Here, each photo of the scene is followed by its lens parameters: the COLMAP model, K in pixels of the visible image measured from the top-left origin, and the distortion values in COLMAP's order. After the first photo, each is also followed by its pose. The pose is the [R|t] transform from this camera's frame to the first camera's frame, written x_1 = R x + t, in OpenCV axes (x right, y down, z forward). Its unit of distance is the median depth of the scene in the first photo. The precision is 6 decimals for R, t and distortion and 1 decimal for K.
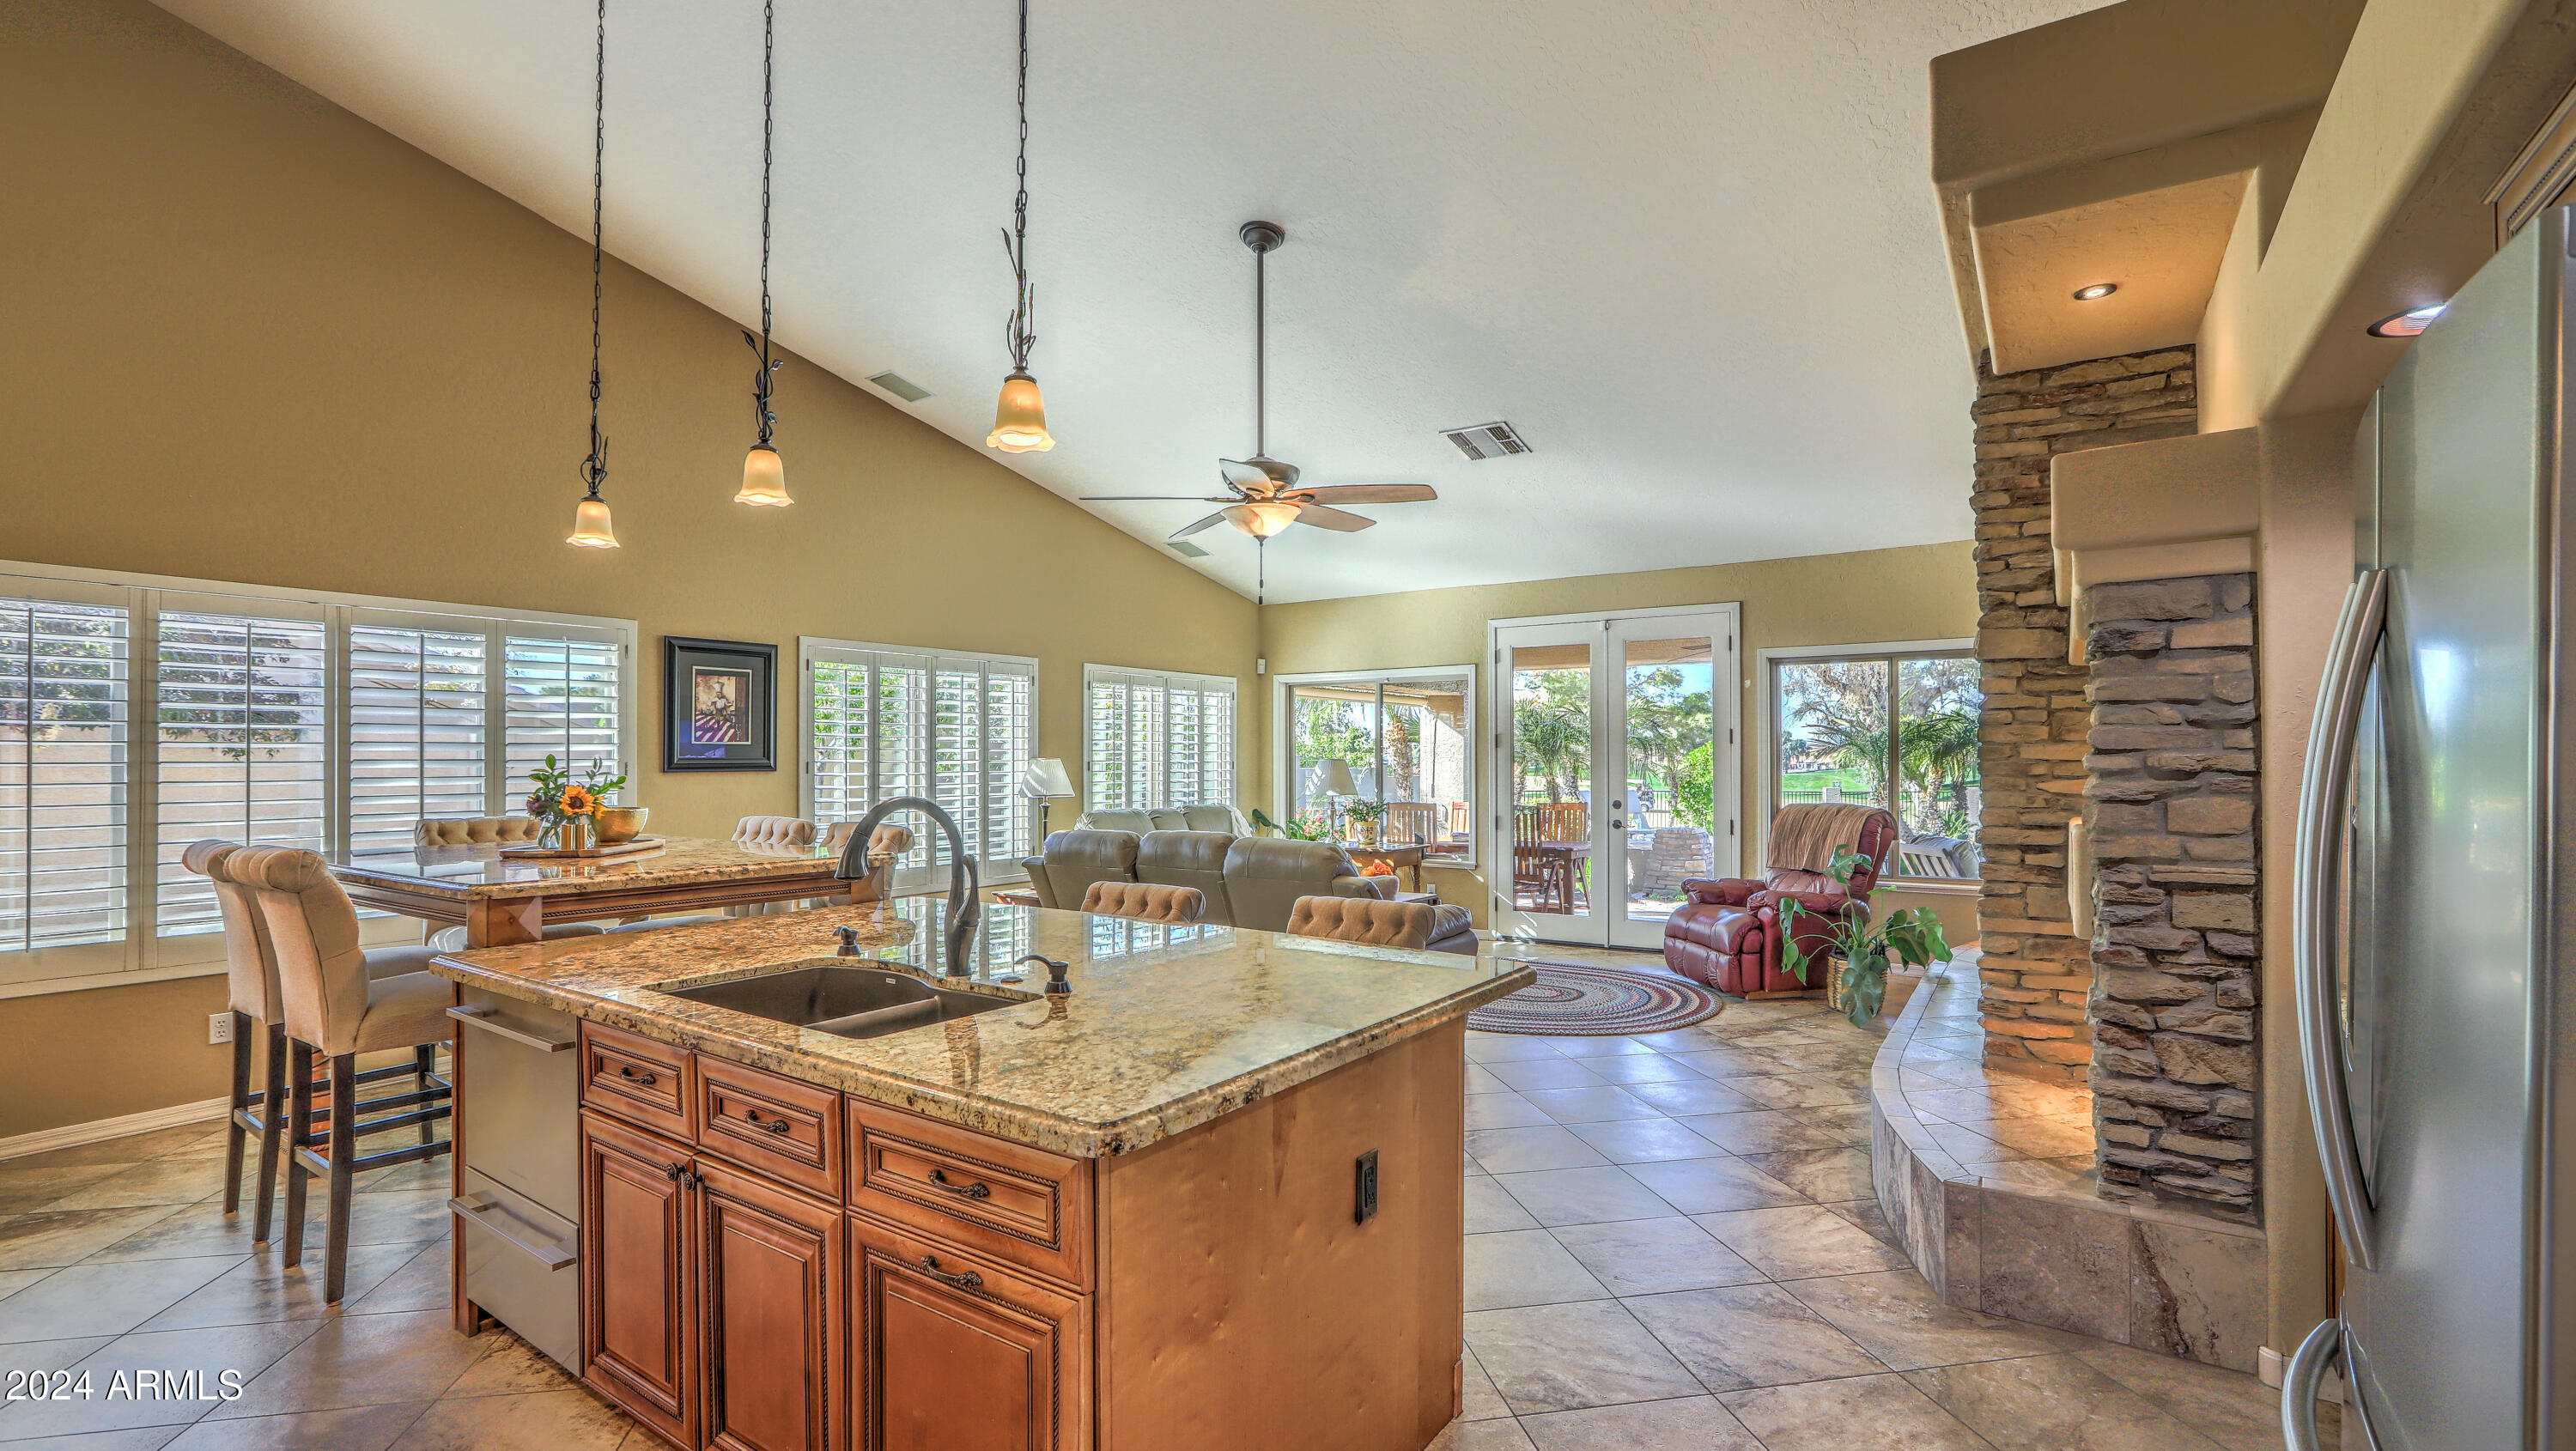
lens RADIAL K [[1161.9, 0, 1298.3], [0, 1161.9, 707.0], [0, 0, 1]] dist [-0.000127, 0.000093]
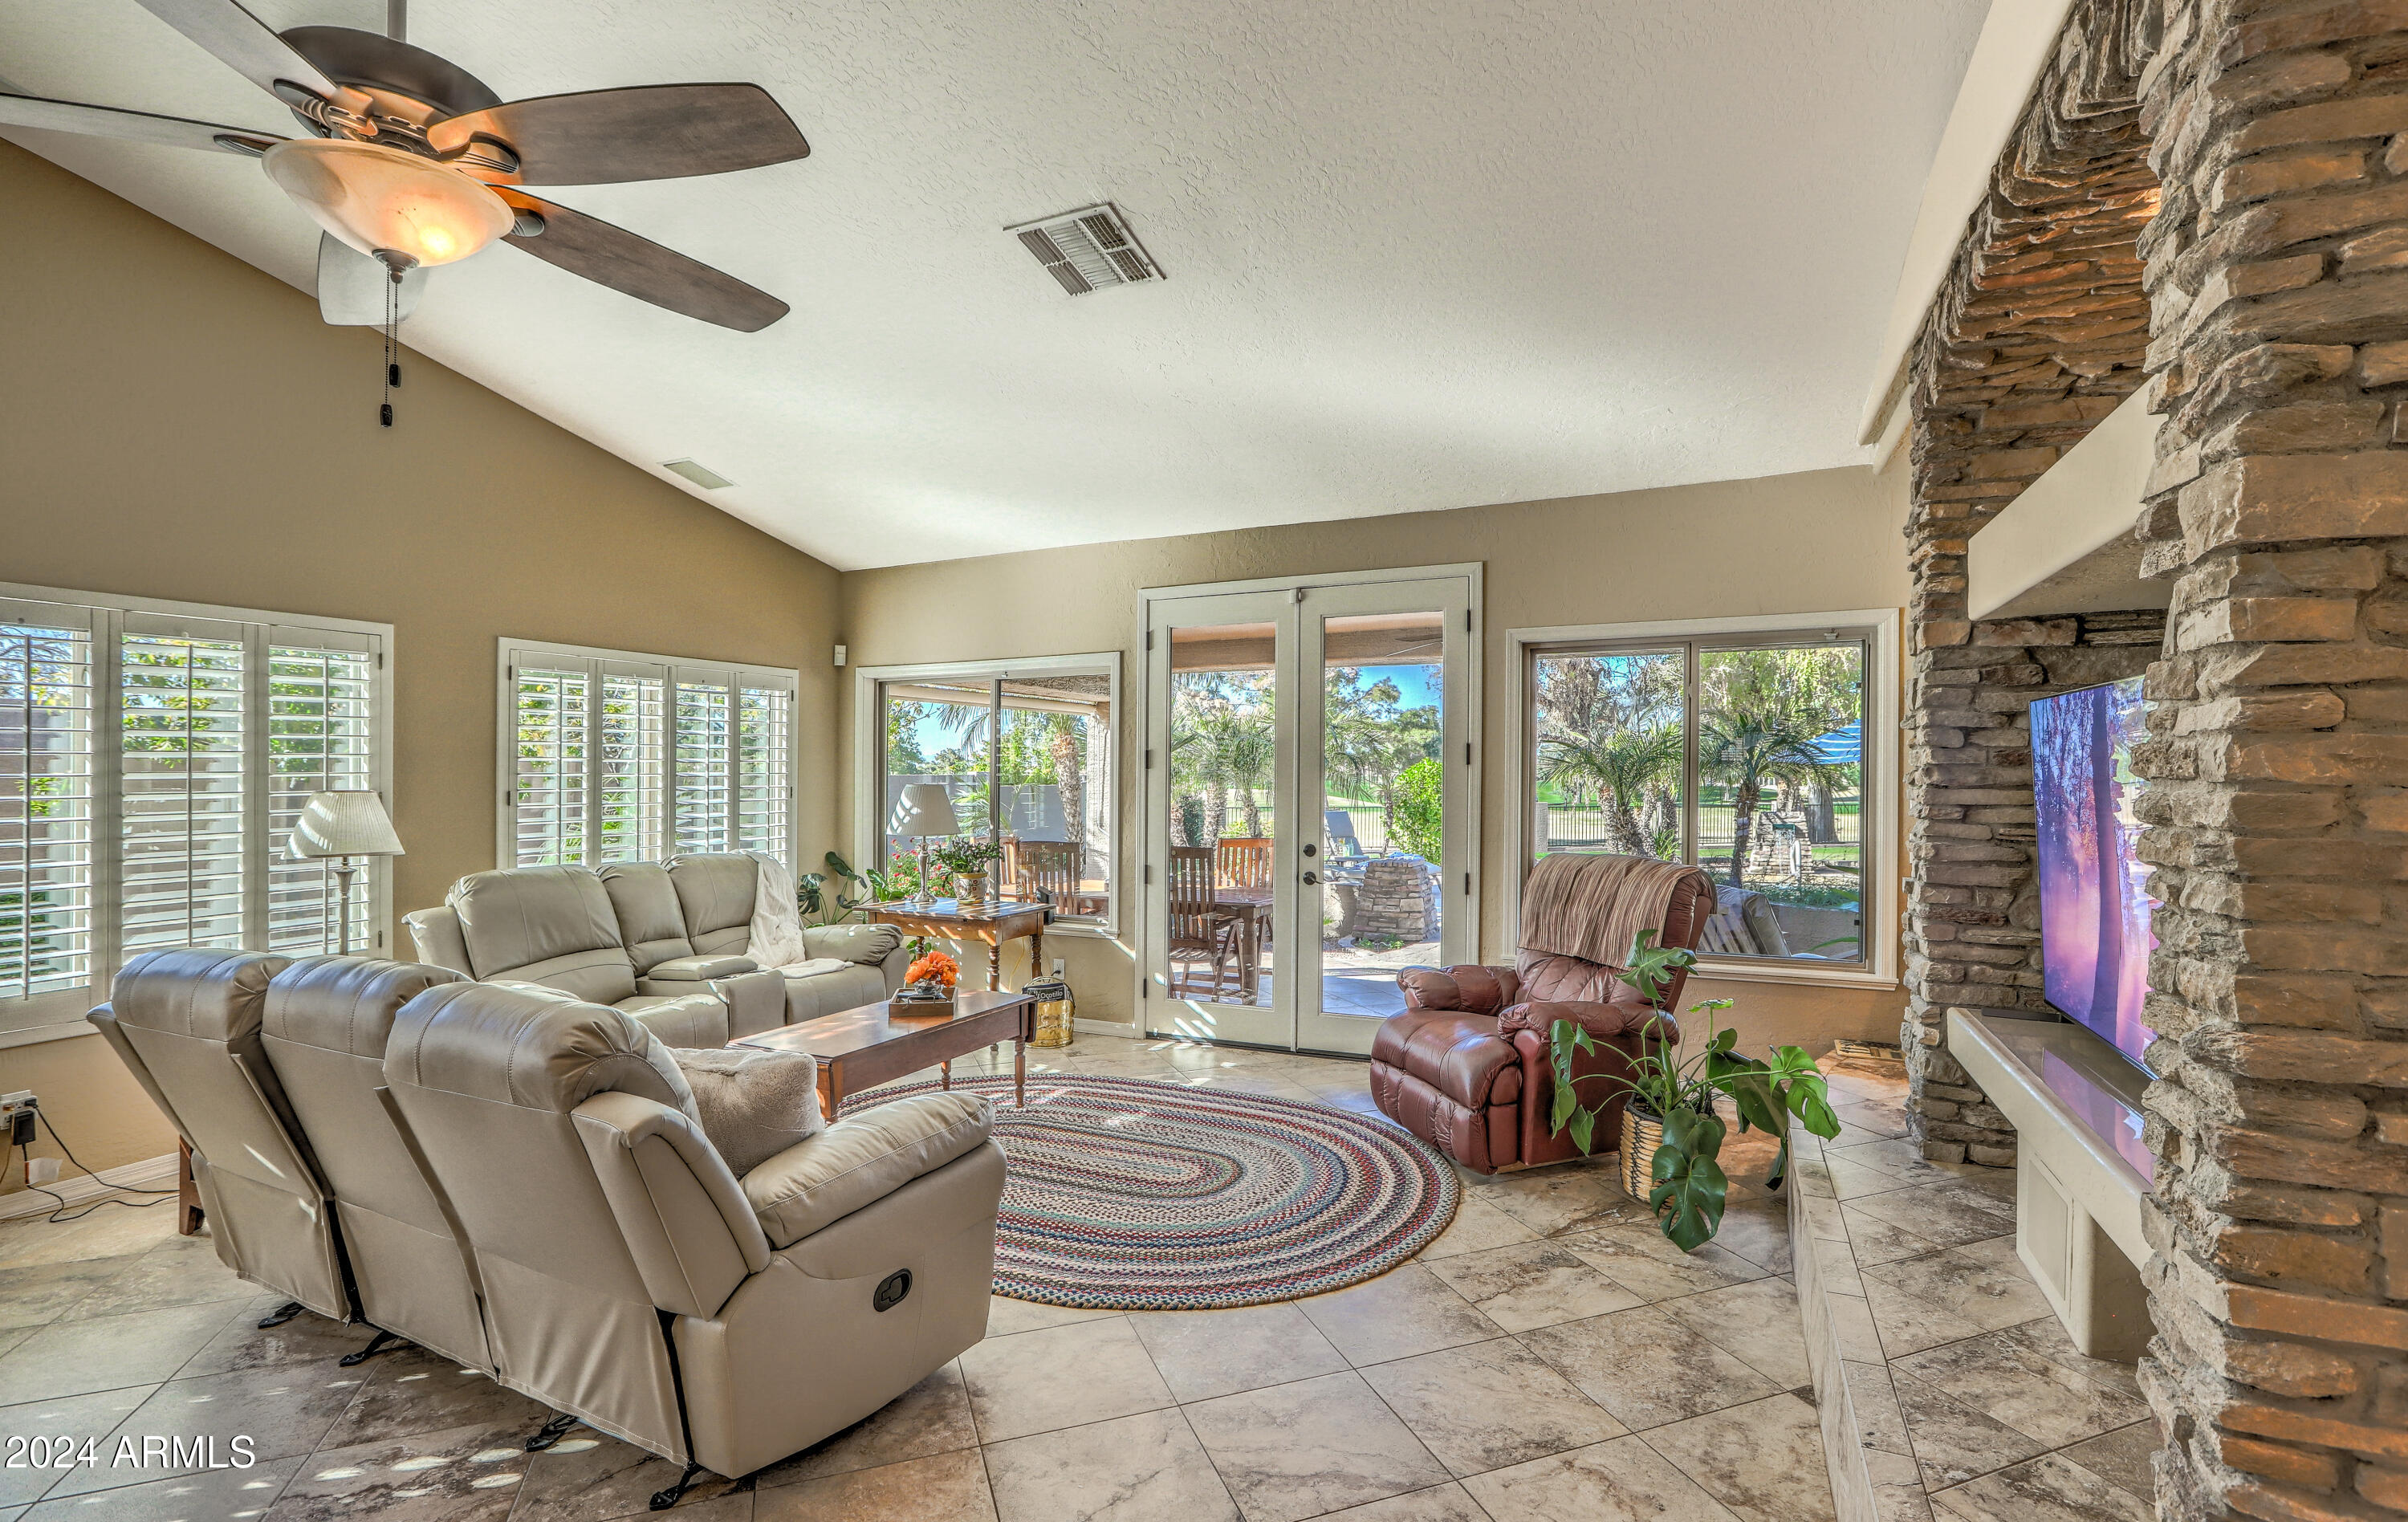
lens RADIAL K [[1107.0, 0, 1203.3], [0, 1107.0, 770.7], [0, 0, 1]] dist [-0.000982, 0.001229]
pose [[0.989470, -0.000493, 0.144736, 0.147237], [-0.005818, 0.999050, 0.043180, 0.009101], [-0.144620, -0.043568, 0.988528, 0.452868]]
